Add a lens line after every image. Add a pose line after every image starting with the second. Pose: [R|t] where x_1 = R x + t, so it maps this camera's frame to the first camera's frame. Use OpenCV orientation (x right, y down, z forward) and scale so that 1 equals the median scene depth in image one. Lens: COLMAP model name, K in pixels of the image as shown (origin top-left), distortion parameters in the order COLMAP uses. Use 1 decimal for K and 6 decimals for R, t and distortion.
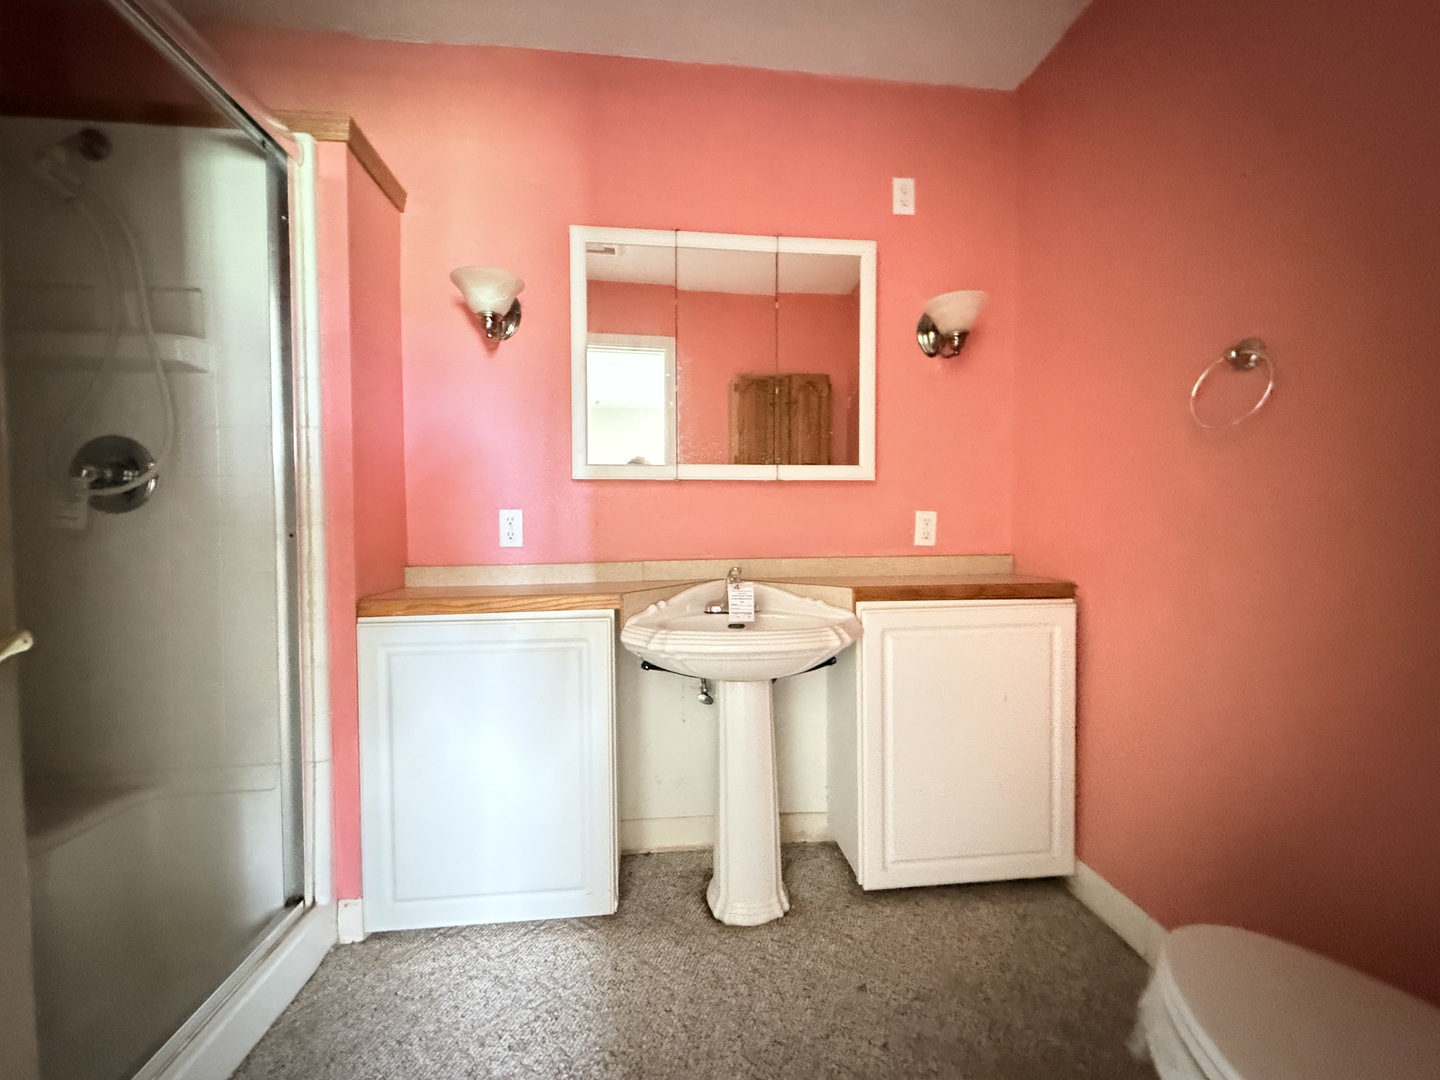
lens RADIAL K [[574.6, 0, 720.9], [0, 574.6, 541.2], [0, 0, 1]] dist [-0.000112, 0.000460]
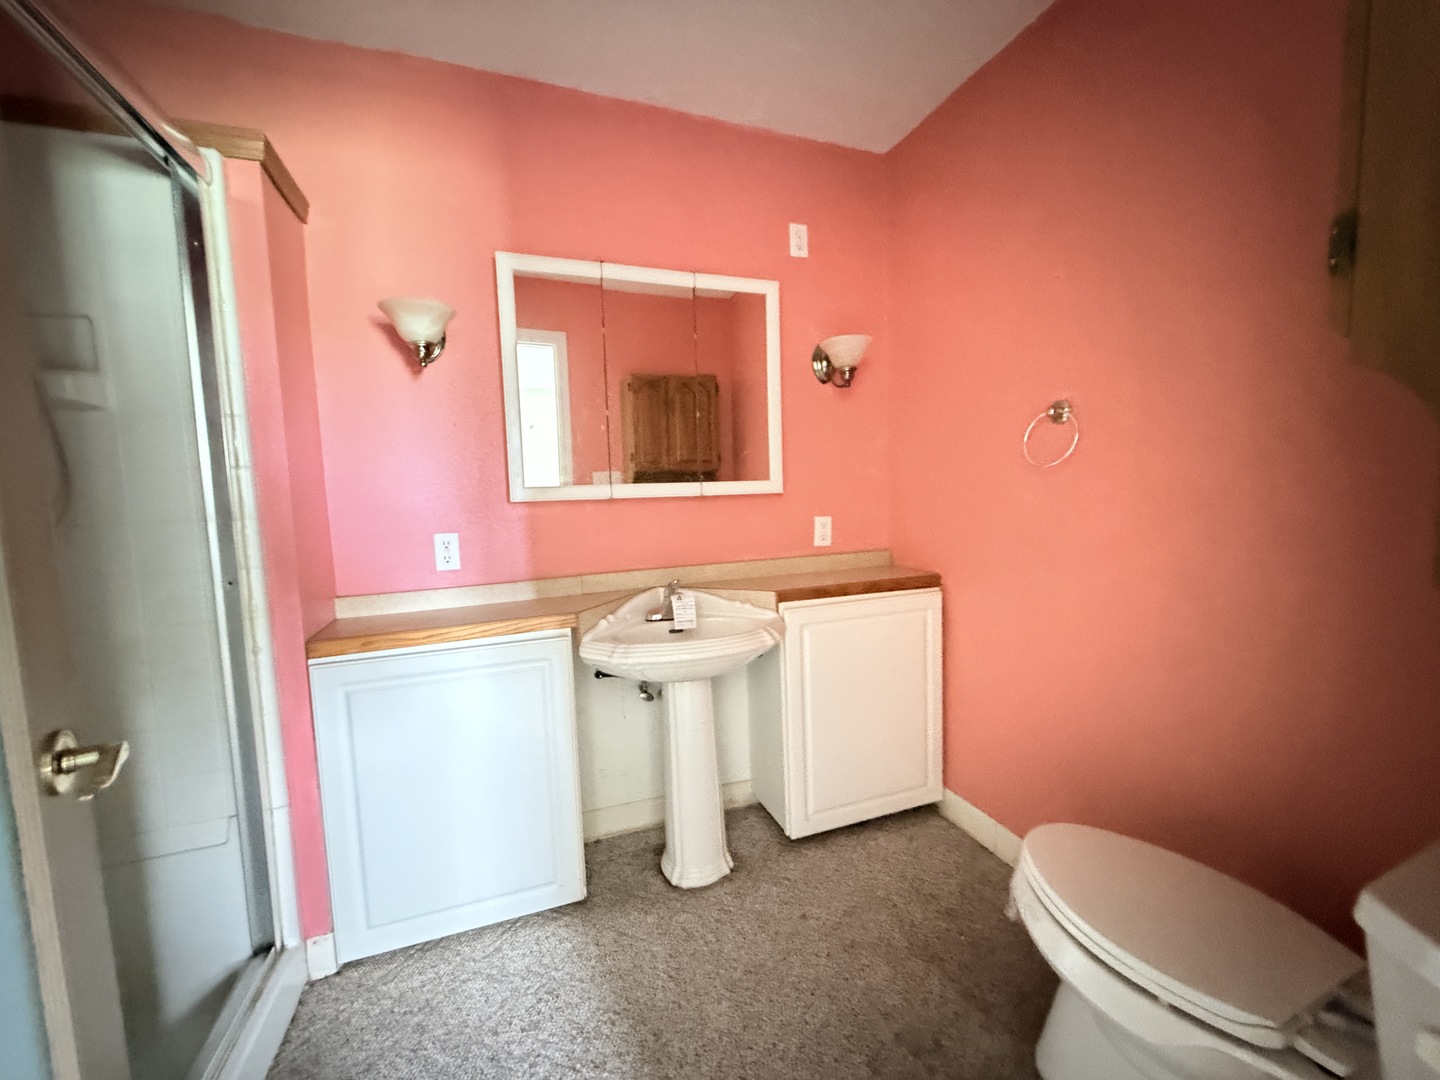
lens RADIAL K [[574.6, 0, 719.8], [0, 574.6, 539.7], [0, 0, 1]] dist [-0.000112, 0.000460]
pose [[0.969419, -0.045471, 0.241162, -0.165507], [0.033352, 0.997978, 0.054101, -0.095446], [-0.243135, -0.044403, 0.968976, -0.108863]]
